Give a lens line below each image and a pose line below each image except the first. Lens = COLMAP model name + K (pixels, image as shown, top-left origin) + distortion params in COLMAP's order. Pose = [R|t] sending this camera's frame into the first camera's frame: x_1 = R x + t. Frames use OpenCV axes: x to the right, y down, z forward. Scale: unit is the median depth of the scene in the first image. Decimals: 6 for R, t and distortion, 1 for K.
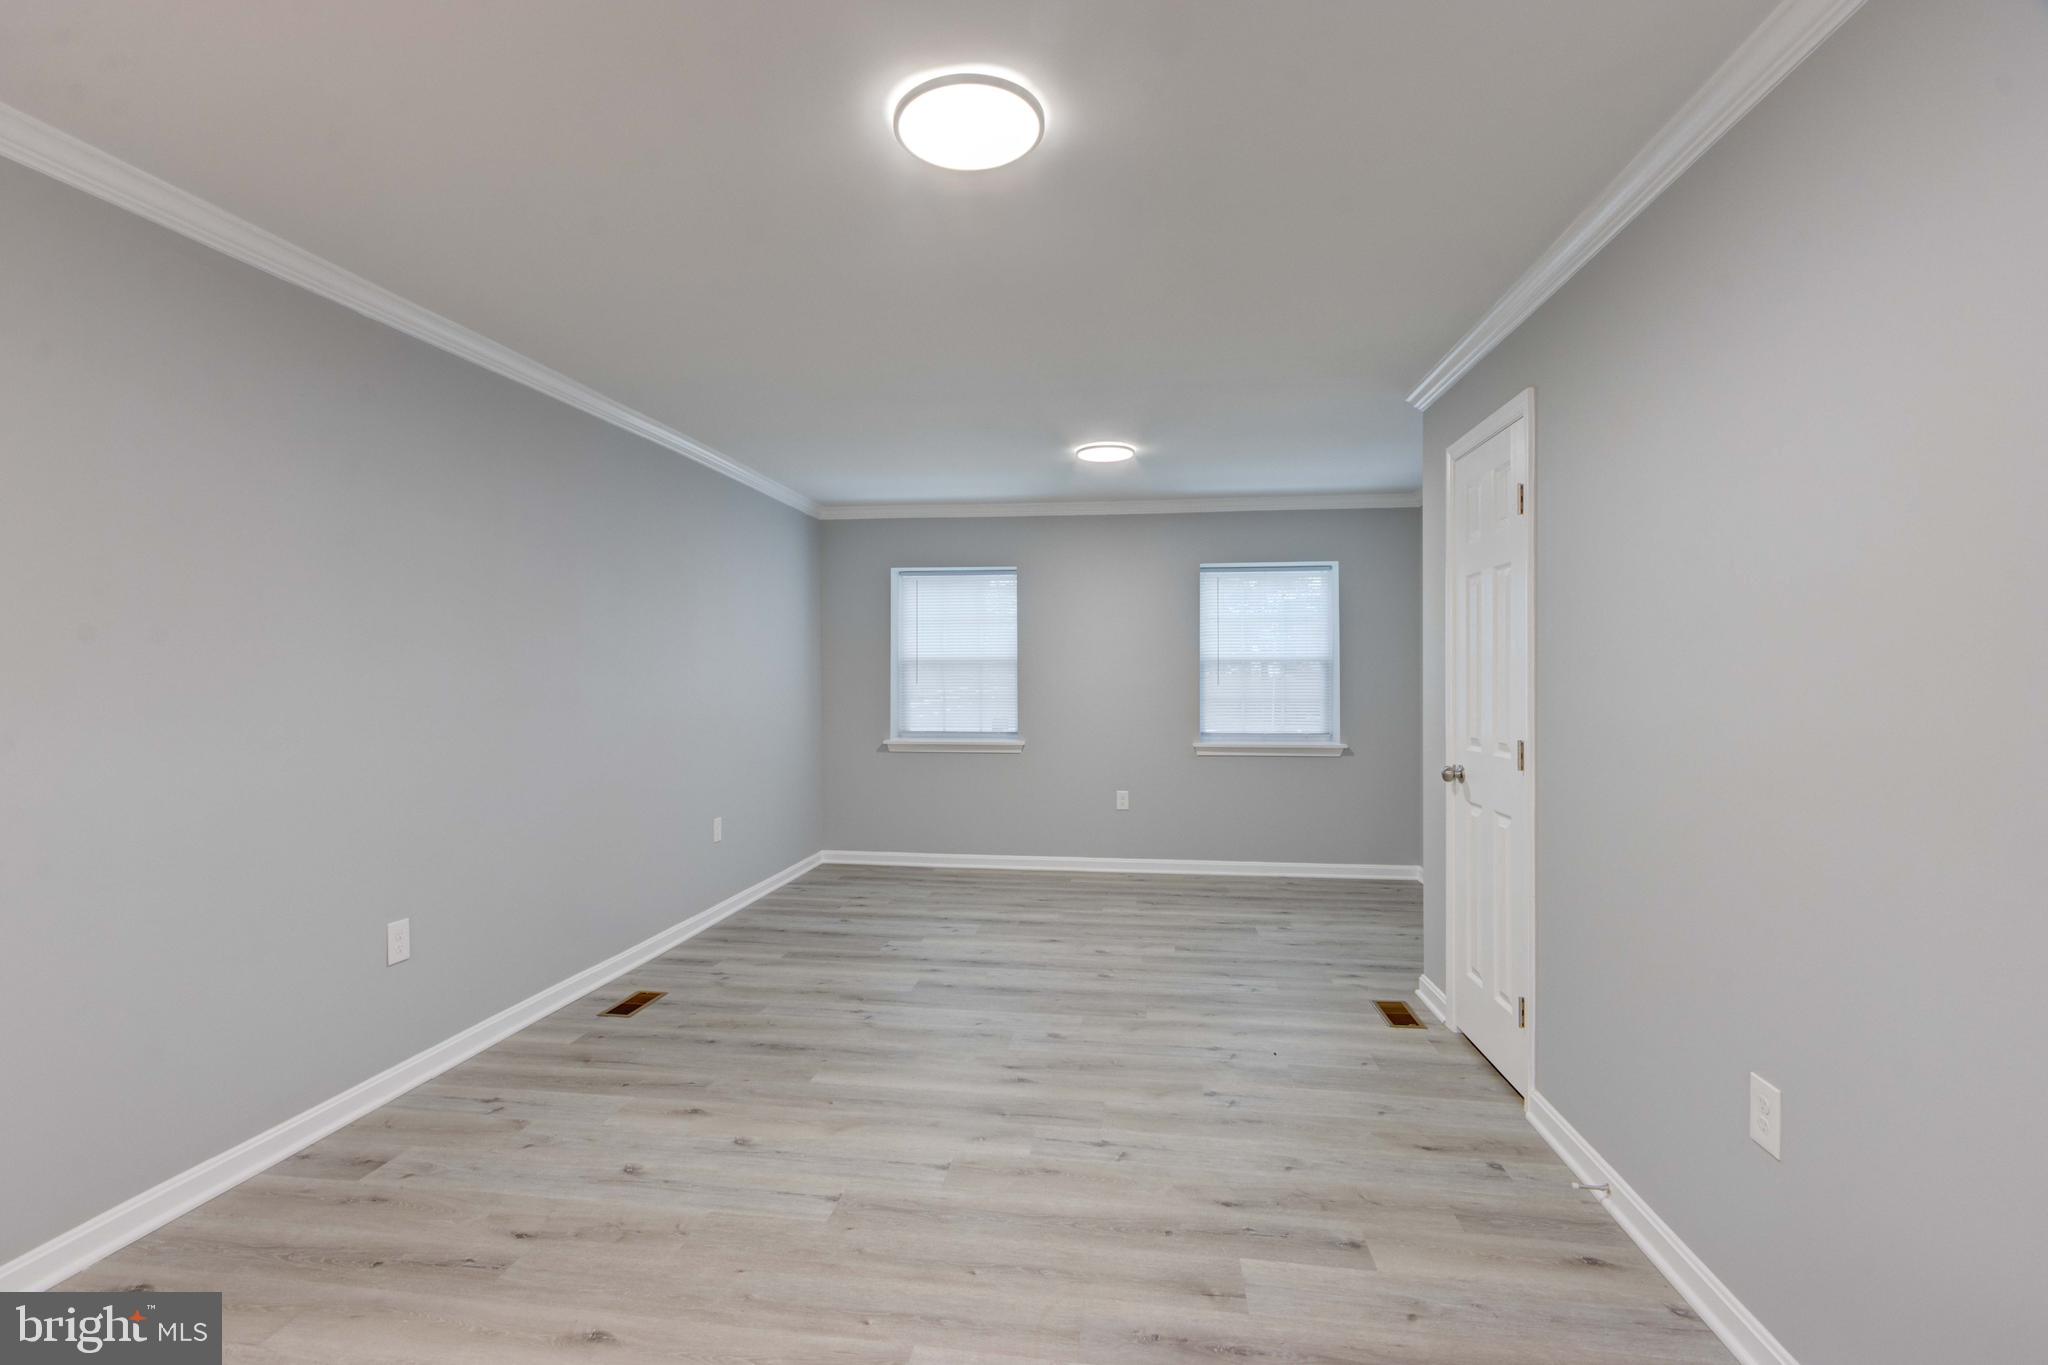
lens RADIAL K [[937.4, 0, 1022.2], [0, 937.4, 679.3], [0, 0, 1]] dist [-0.000154, 0.000052]
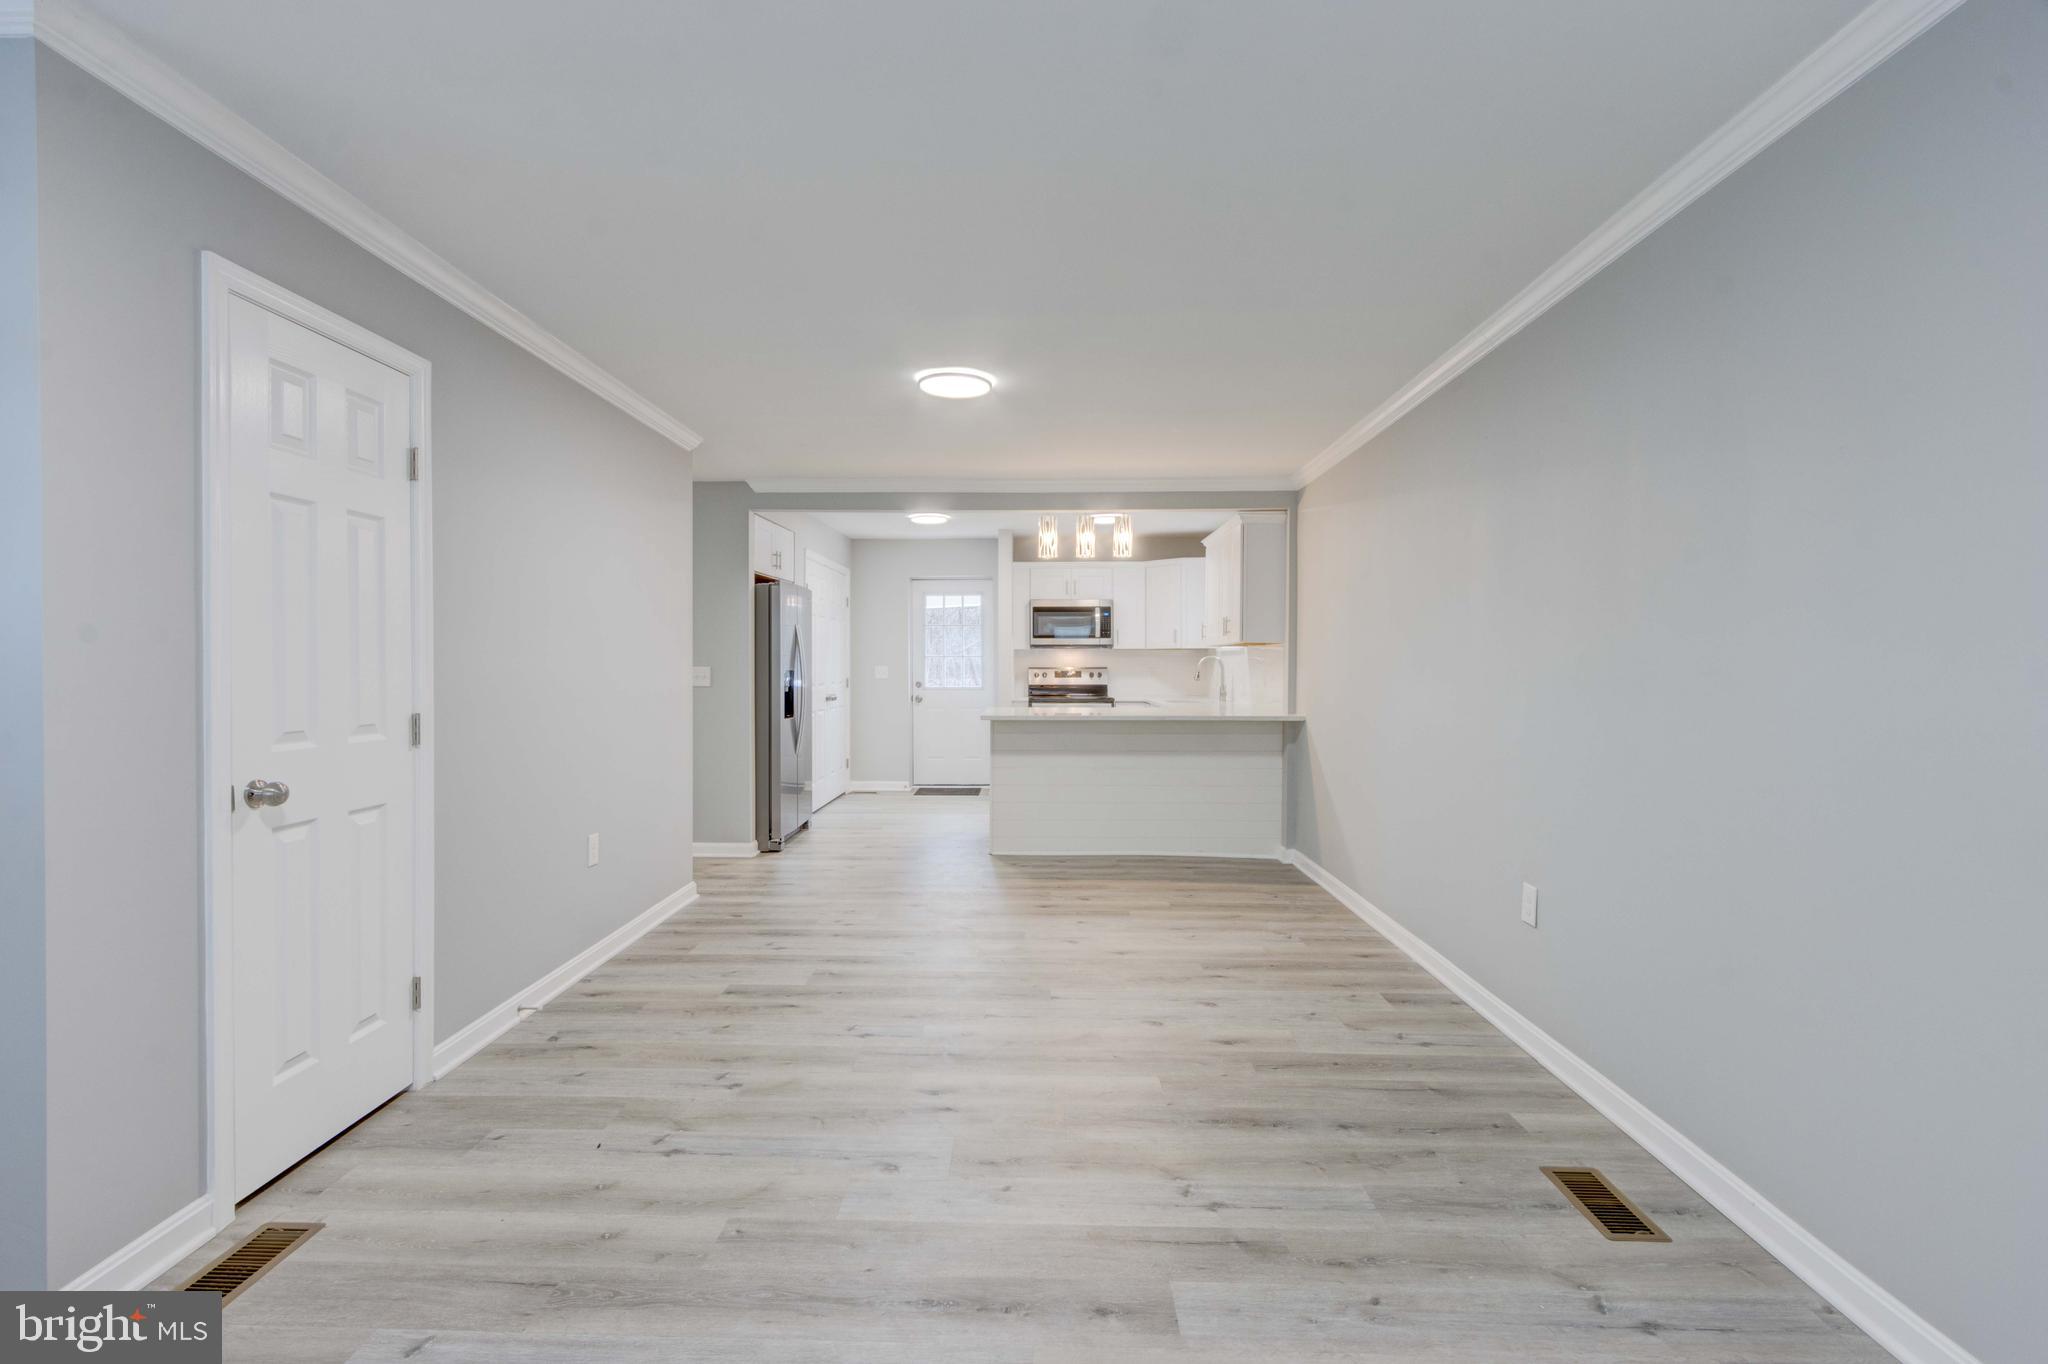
lens RADIAL K [[937.4, 0, 1020.4], [0, 937.4, 675.0], [0, 0, 1]] dist [-0.000154, 0.000052]
pose [[-0.993848, -0.000765, -0.110753, 0.016733], [-0.002131, 0.999923, 0.012213, 0.010215], [0.110735, 0.012374, -0.993773, 1.843295]]
